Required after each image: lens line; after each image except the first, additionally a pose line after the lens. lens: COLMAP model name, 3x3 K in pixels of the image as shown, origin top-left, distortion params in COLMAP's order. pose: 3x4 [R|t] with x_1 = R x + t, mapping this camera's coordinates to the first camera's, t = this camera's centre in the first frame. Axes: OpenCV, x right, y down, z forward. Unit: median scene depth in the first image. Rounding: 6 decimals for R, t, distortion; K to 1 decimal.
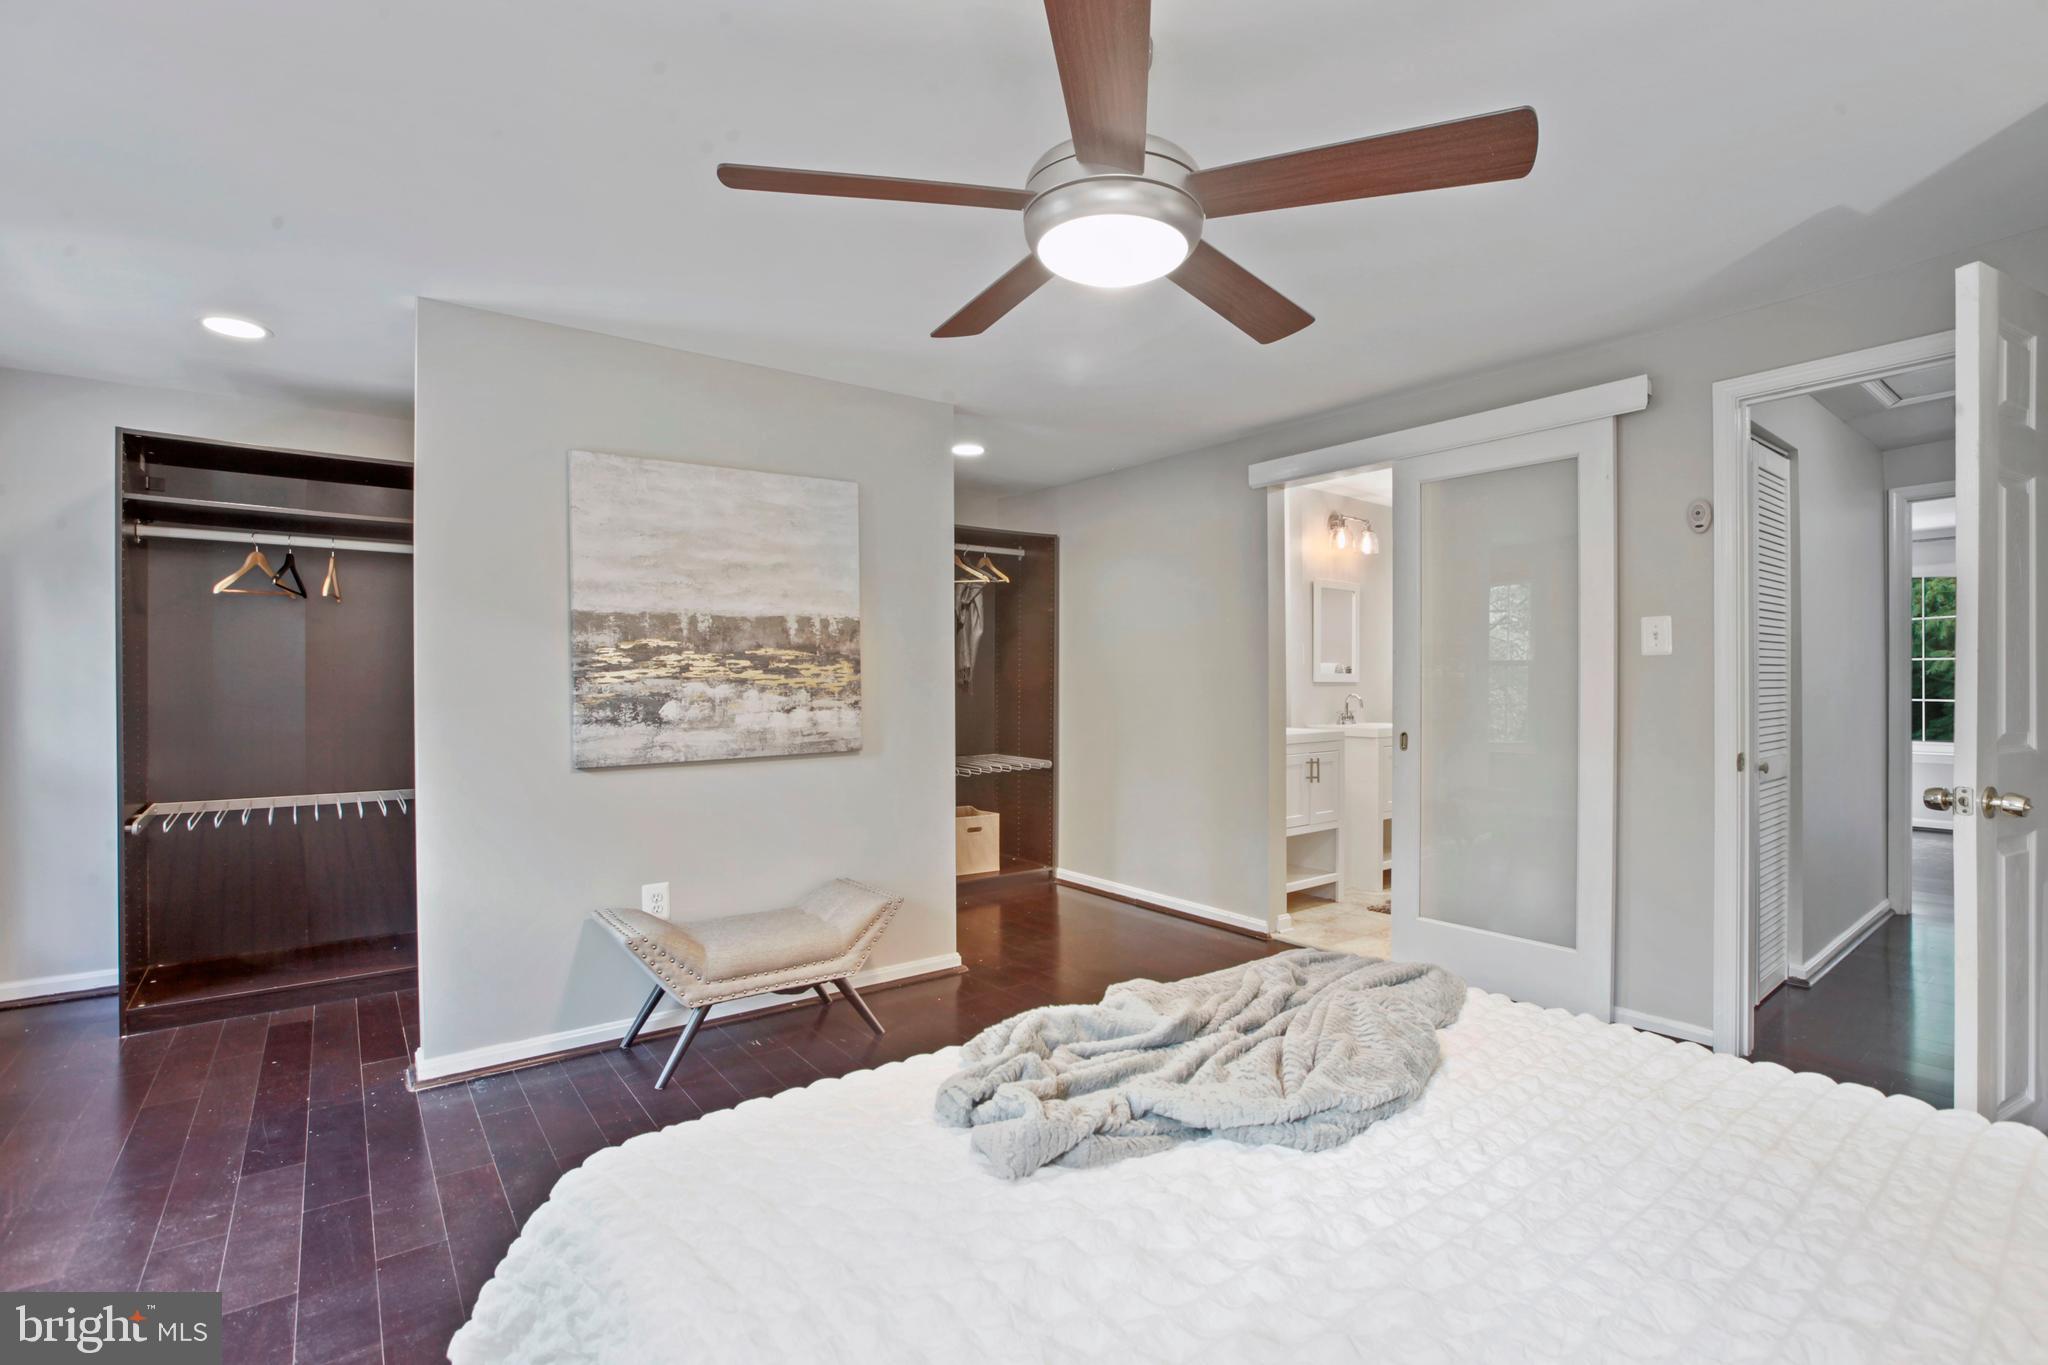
lens RADIAL K [[933.5, 0, 1030.6], [0, 933.5, 686.9], [0, 0, 1]] dist [-0.055260, 0.021028]
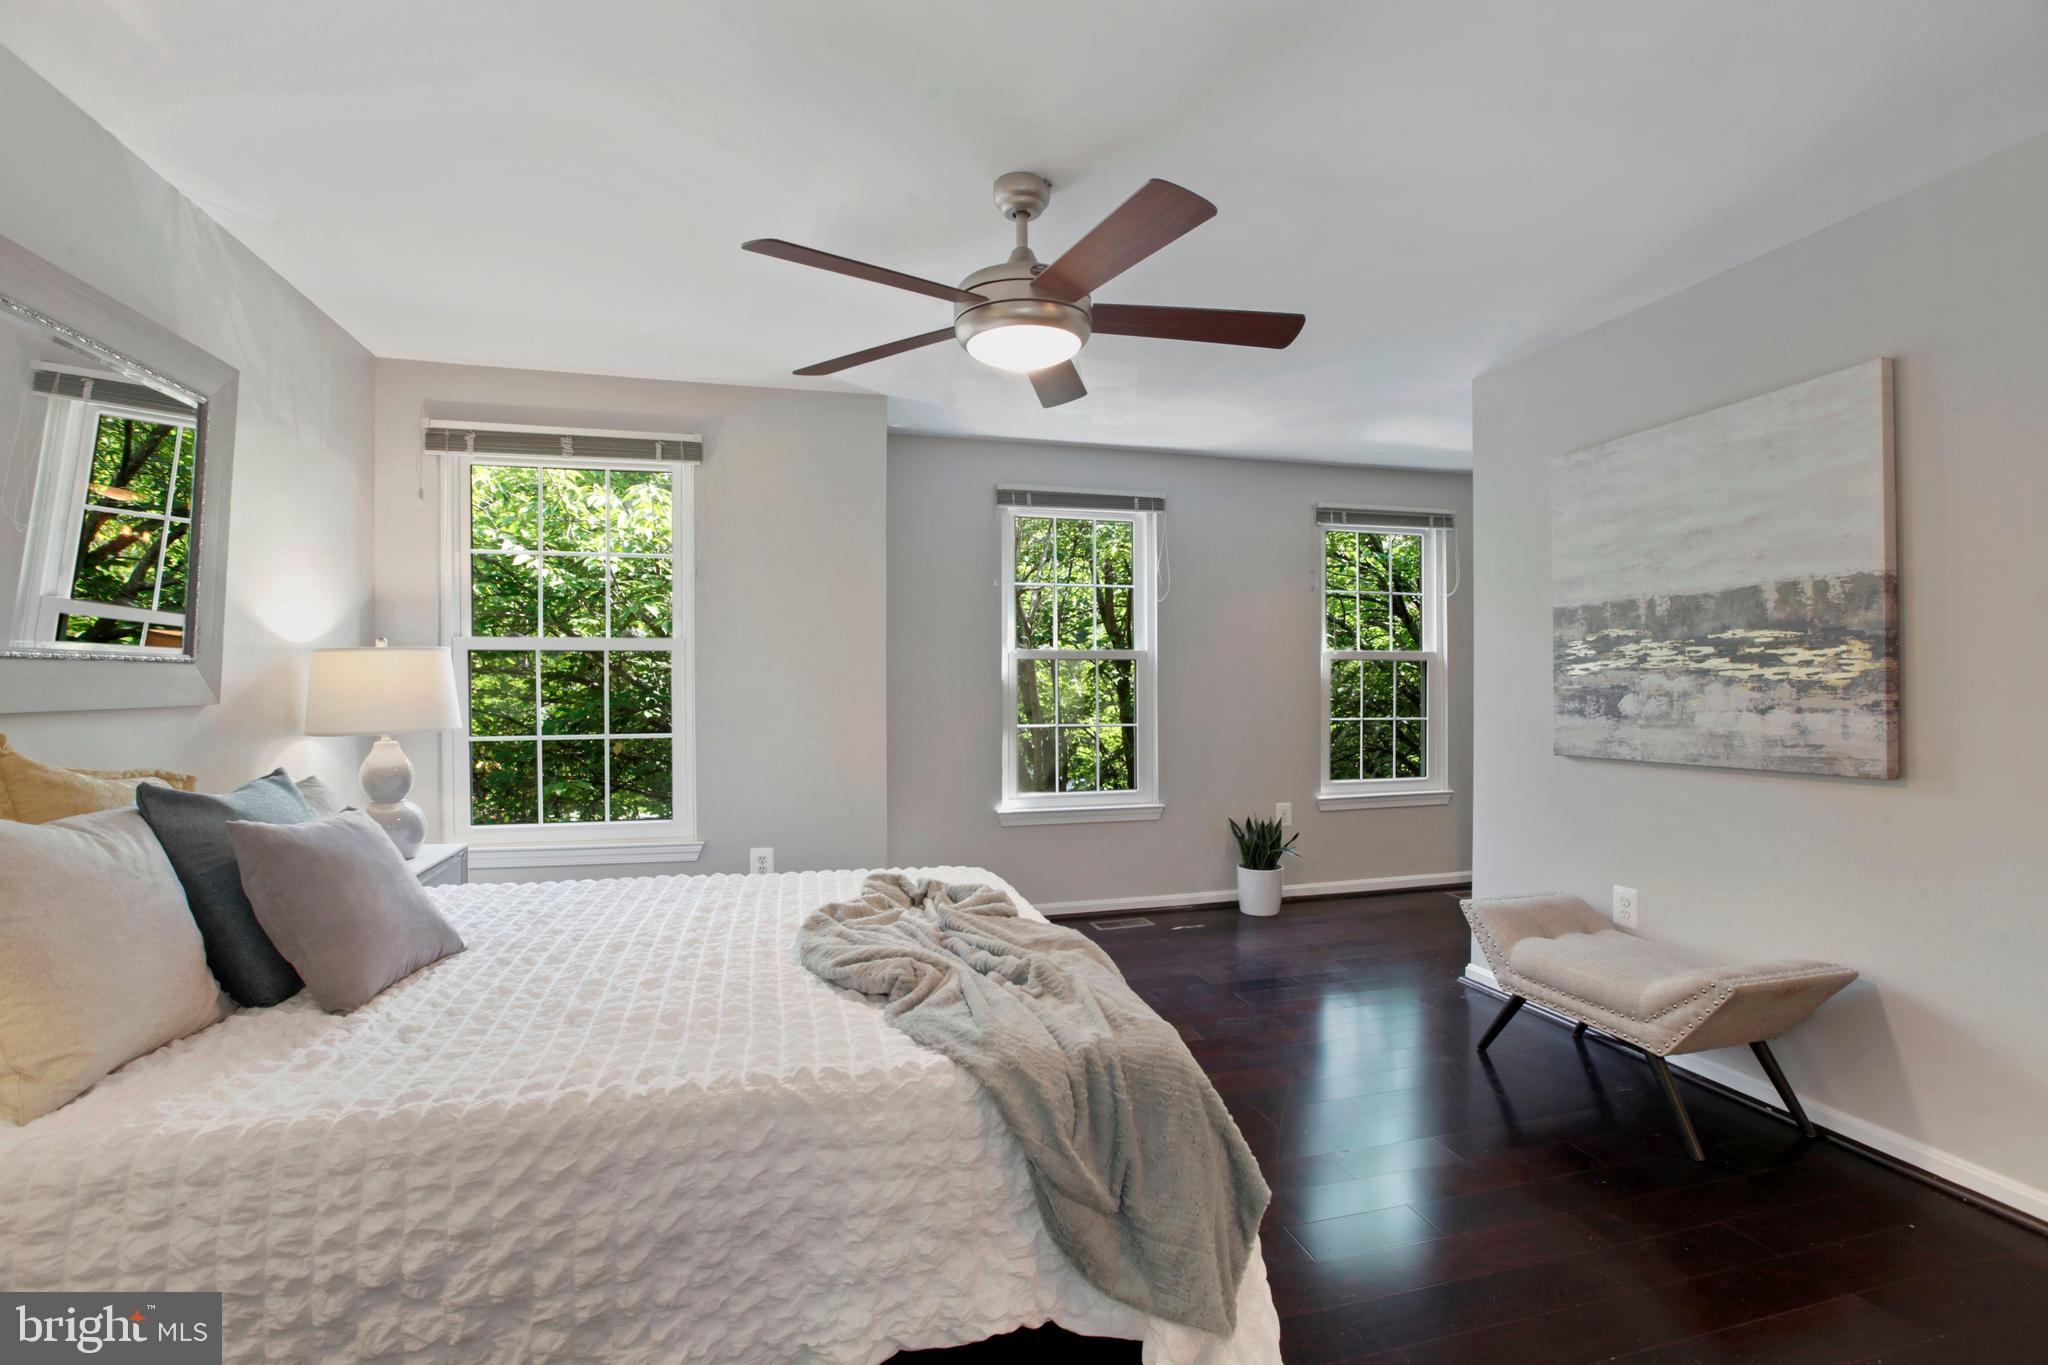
lens RADIAL K [[933.5, 0, 1030.6], [0, 933.5, 686.9], [0, 0, 1]] dist [-0.055260, 0.021028]
pose [[-0.375199, 0.012118, -0.926865, 0.659090], [0.005438, 0.999926, 0.010871, -0.005173], [0.926928, -0.000961, -0.375238, 0.753823]]
